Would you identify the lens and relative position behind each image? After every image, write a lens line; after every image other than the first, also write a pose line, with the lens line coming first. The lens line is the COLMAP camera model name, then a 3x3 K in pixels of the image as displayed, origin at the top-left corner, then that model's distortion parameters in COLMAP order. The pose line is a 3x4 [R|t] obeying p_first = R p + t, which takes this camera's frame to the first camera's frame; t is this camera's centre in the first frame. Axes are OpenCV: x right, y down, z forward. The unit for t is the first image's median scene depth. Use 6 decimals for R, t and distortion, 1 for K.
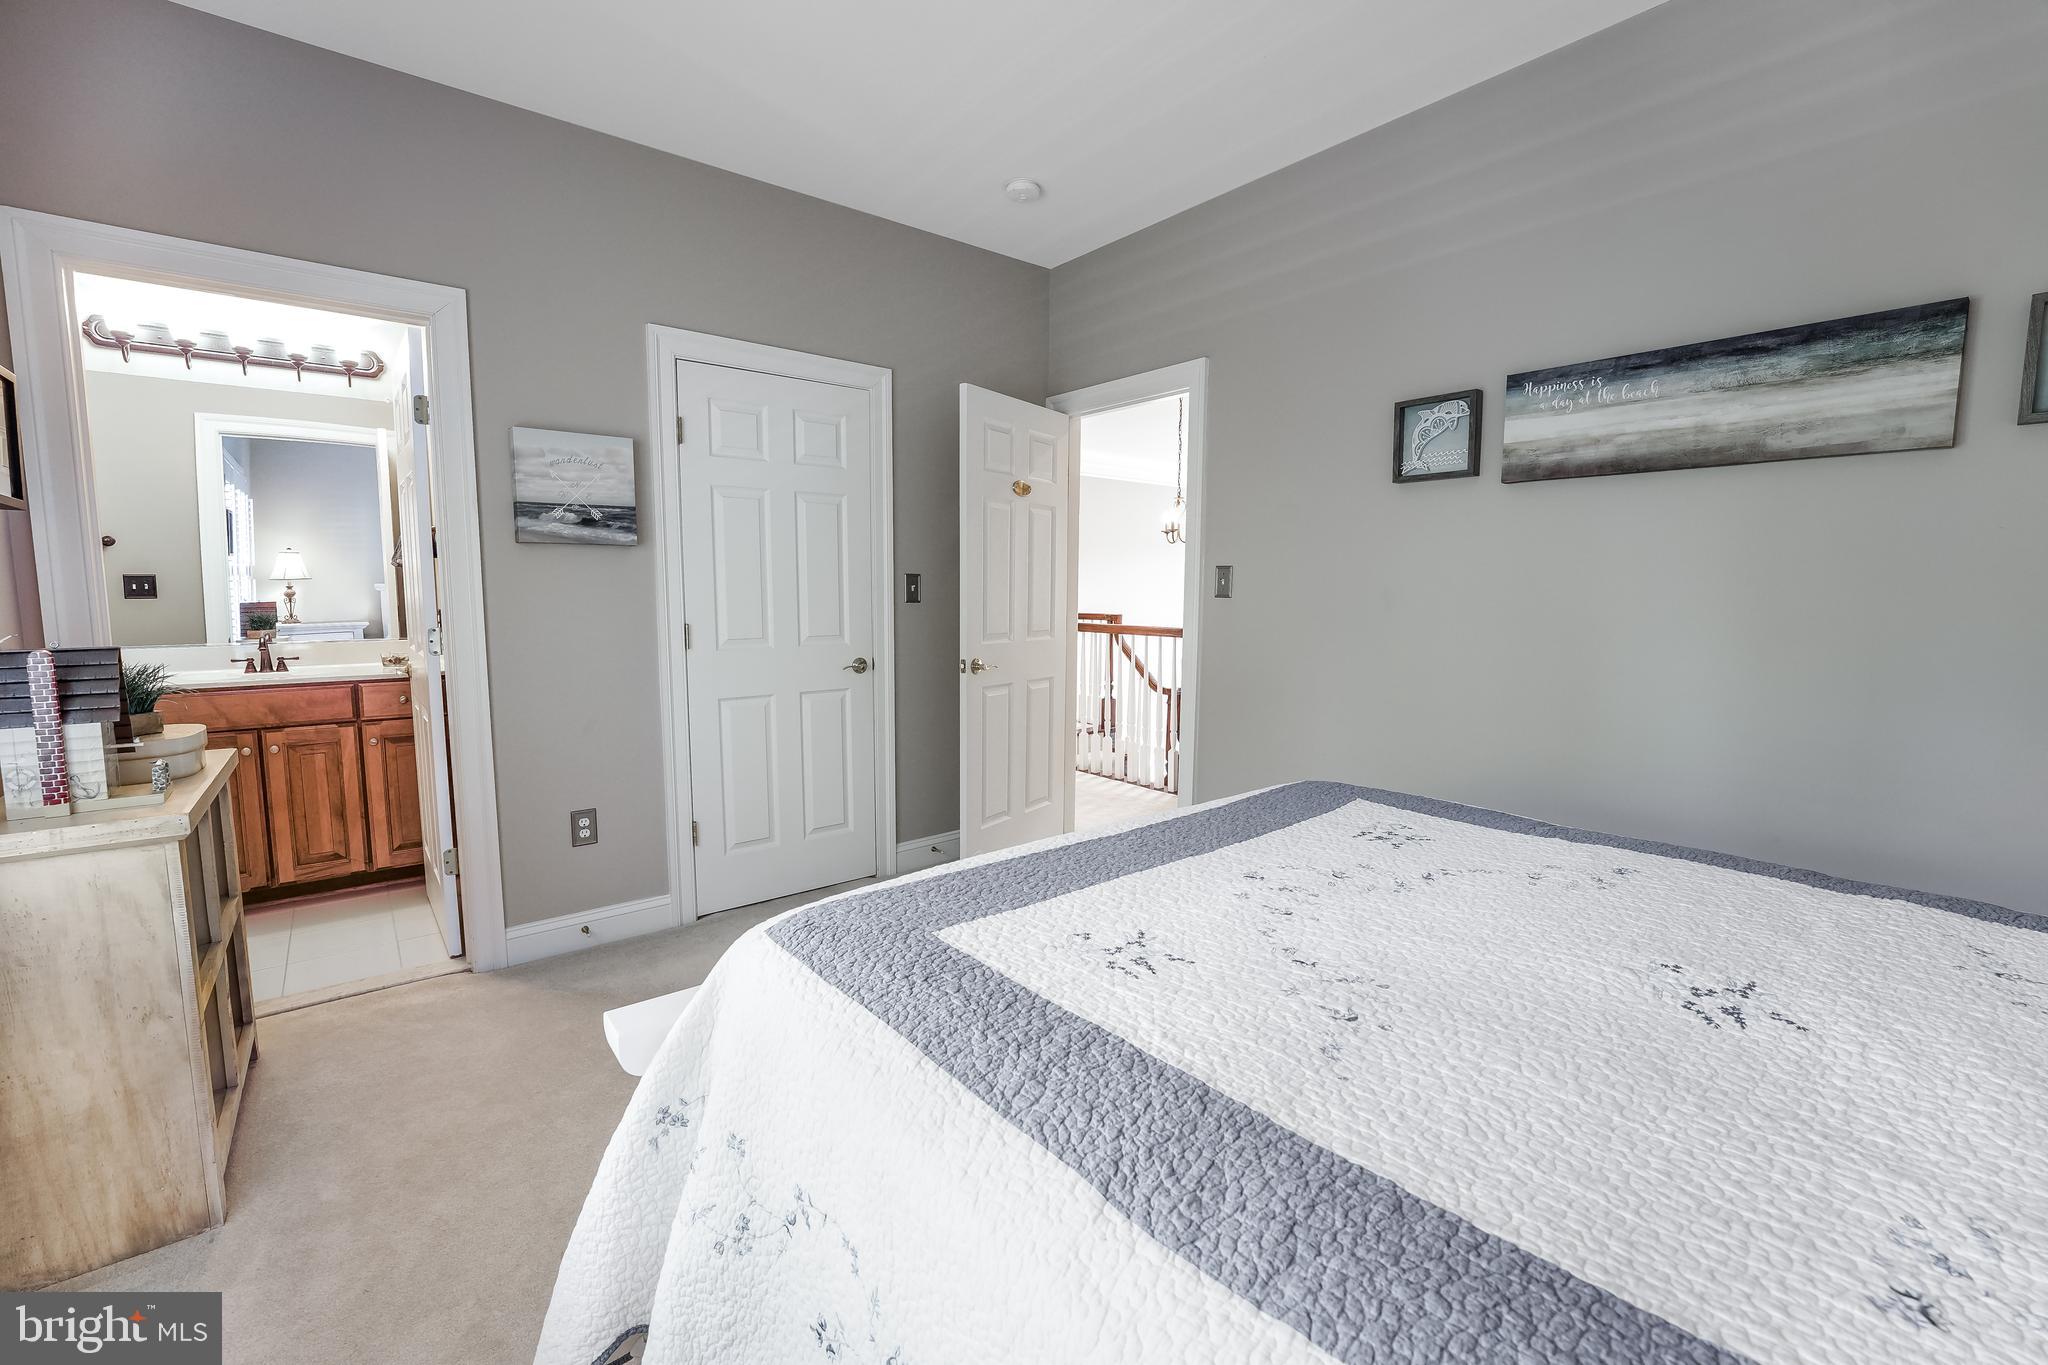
lens RADIAL K [[835.7, 0, 1024.0], [0, 835.7, 682.5], [0, 0, 1]] dist [-0.026386, 0.000955]
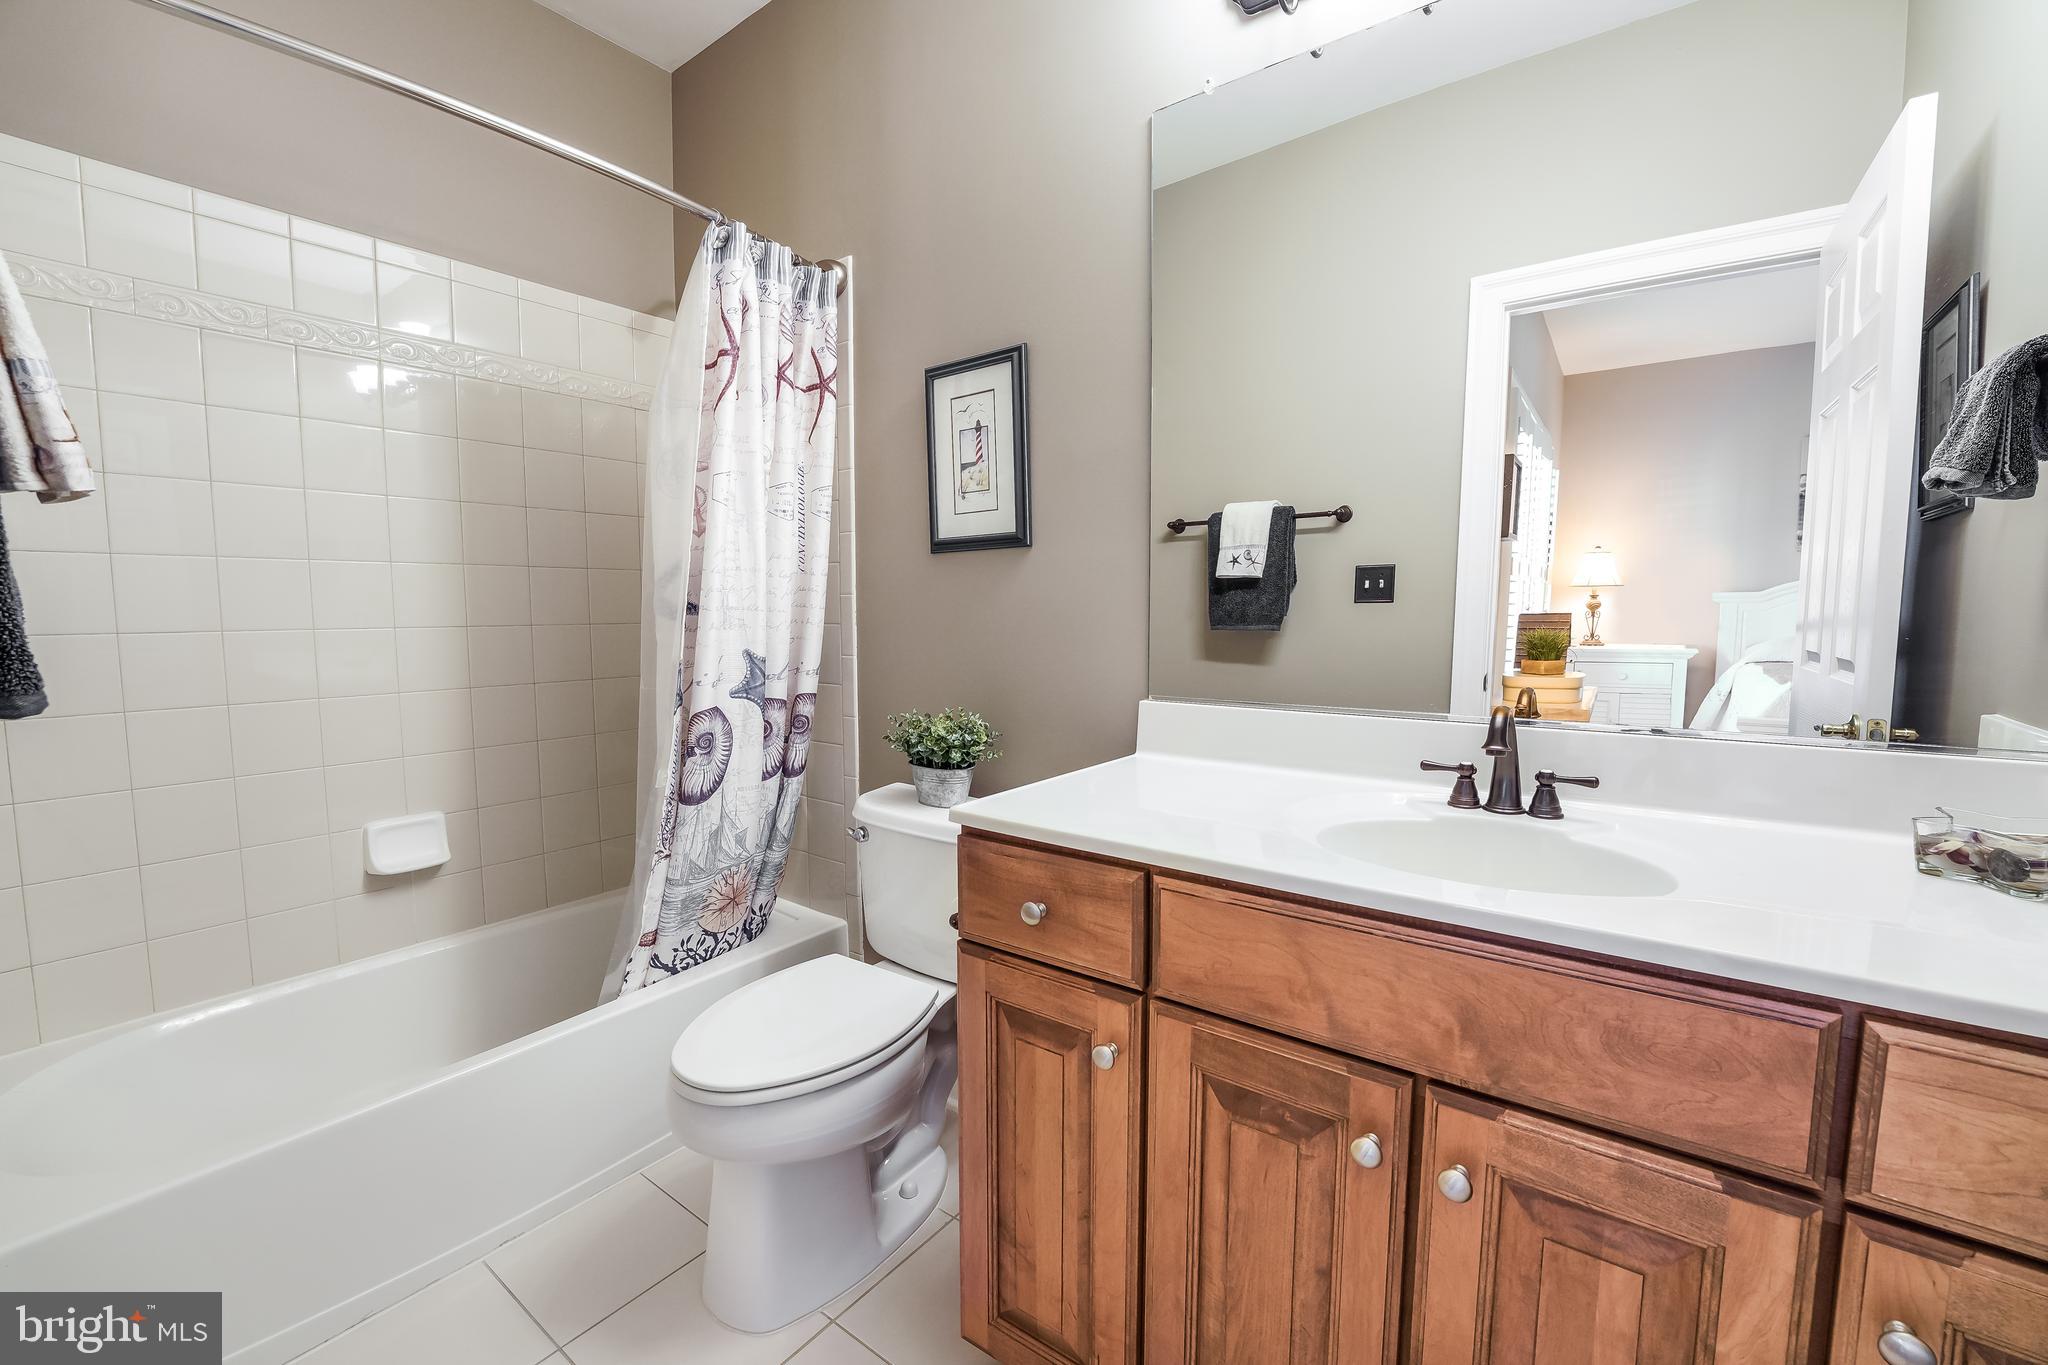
lens RADIAL K [[835.7, 0, 1024.0], [0, 835.7, 682.5], [0, 0, 1]] dist [-0.026386, 0.000955]
pose [[0.239378, 0.080525, -0.967581, -0.653324], [-0.104612, 0.992893, 0.056751, -0.063258], [0.965274, 0.087635, 0.246101, 0.726032]]
